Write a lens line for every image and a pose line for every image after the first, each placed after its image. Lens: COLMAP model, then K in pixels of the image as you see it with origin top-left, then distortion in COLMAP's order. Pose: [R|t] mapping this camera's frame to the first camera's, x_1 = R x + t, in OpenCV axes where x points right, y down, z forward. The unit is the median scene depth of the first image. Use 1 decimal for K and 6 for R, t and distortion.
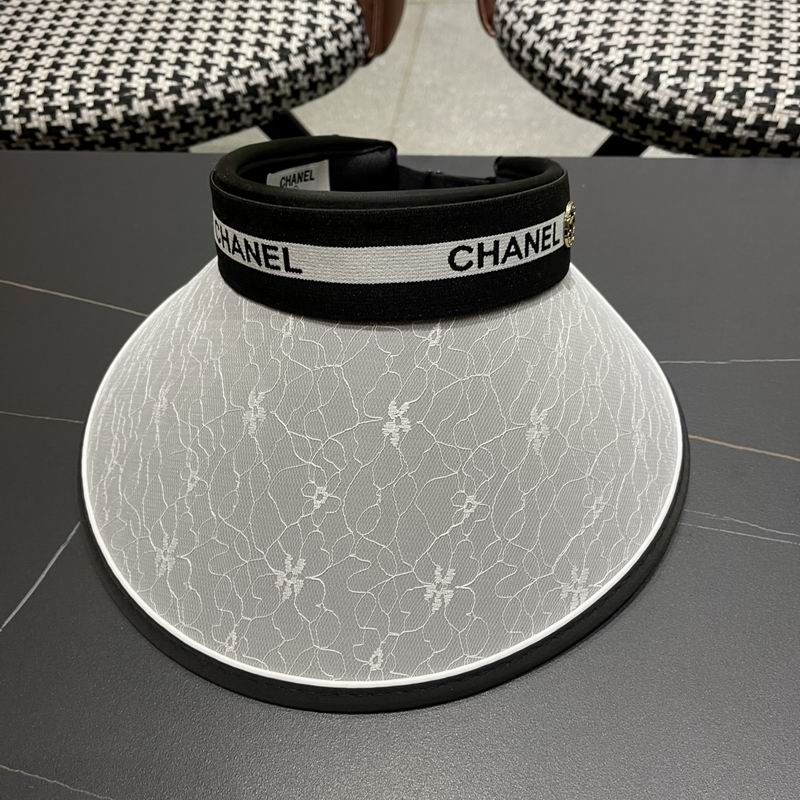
lens RADIAL K [[842.2, 0, 395.7], [0, 842.2, 405.1], [0, 0, 1]] dist [0.015263, 0.000000]
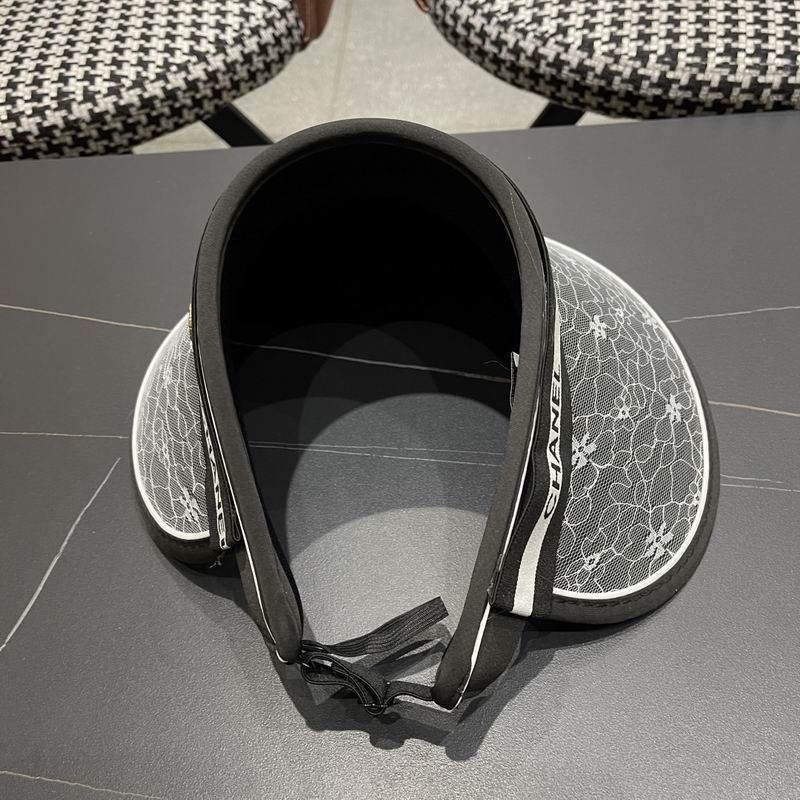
lens RADIAL K [[842.2, 0, 396.3], [0, 842.2, 409.0], [0, 0, 1]] dist [0.015263, 0.000000]
pose [[0.994937, -0.090549, 0.043598, -0.008183], [0.089043, 0.995401, 0.035335, -0.006473], [-0.046597, -0.031274, 0.998424, -0.018968]]
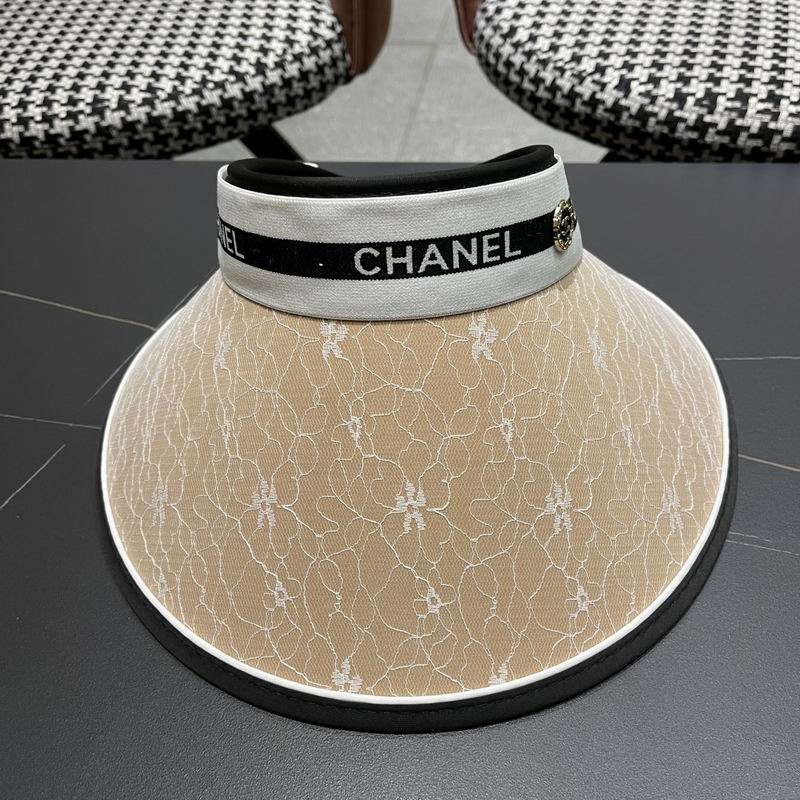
lens RADIAL K [[842.2, 0, 400.9], [0, 842.2, 409.7], [0, 0, 1]] dist [0.015263, 0.000000]
pose [[0.999584, 0.009945, -0.027054, 0.068020], [-0.011321, 0.998624, -0.051199, 0.038585], [0.026508, 0.051484, 0.998322, 0.028959]]
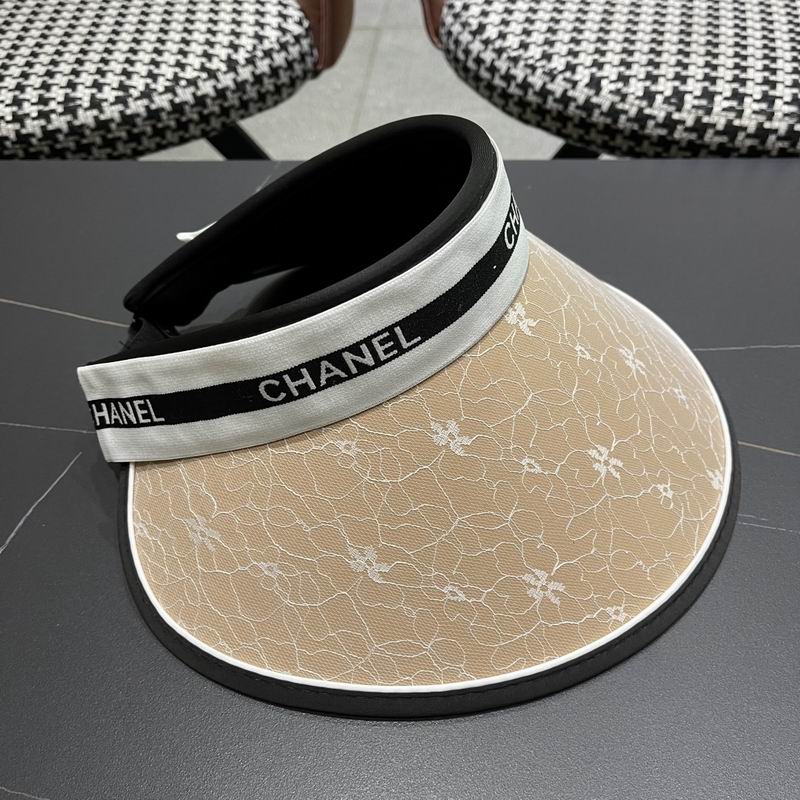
lens RADIAL K [[842.2, 0, 398.0], [0, 842.2, 411.8], [0, 0, 1]] dist [0.015263, 0.000000]
pose [[0.998875, -0.021662, 0.042195, 0.014221], [0.022789, 0.999391, -0.026423, 0.027303], [-0.041597, 0.027355, 0.998760, 0.003280]]
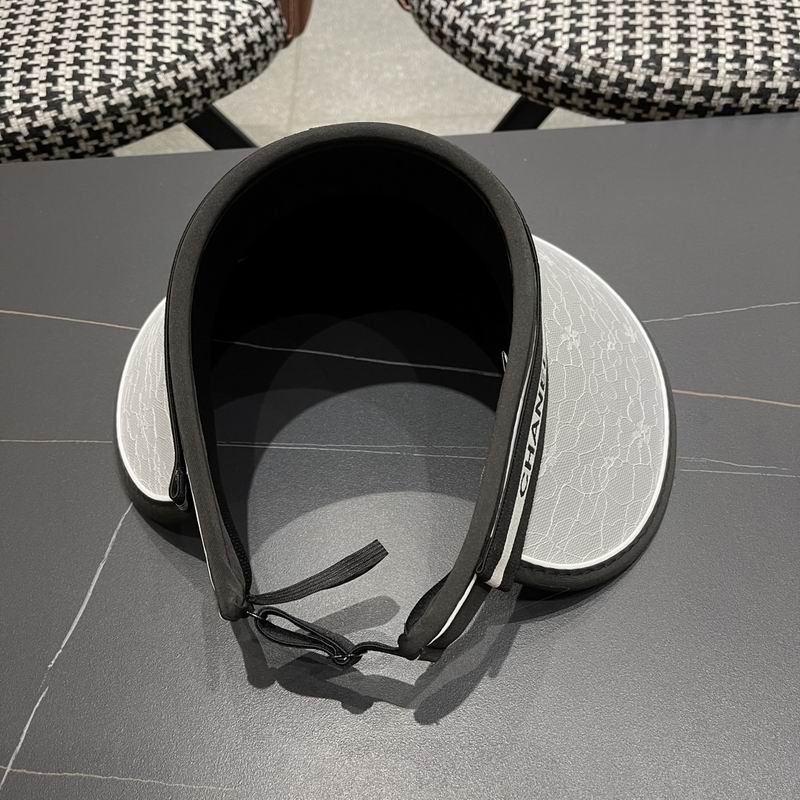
lens RADIAL K [[842.2, 0, 399.7], [0, 842.2, 412.1], [0, 0, 1]] dist [0.015263, 0.000000]
pose [[0.986821, -0.116049, 0.112766, -0.075267], [0.109096, 0.991838, 0.066001, -0.027821], [-0.119505, -0.052829, 0.991427, -0.040961]]
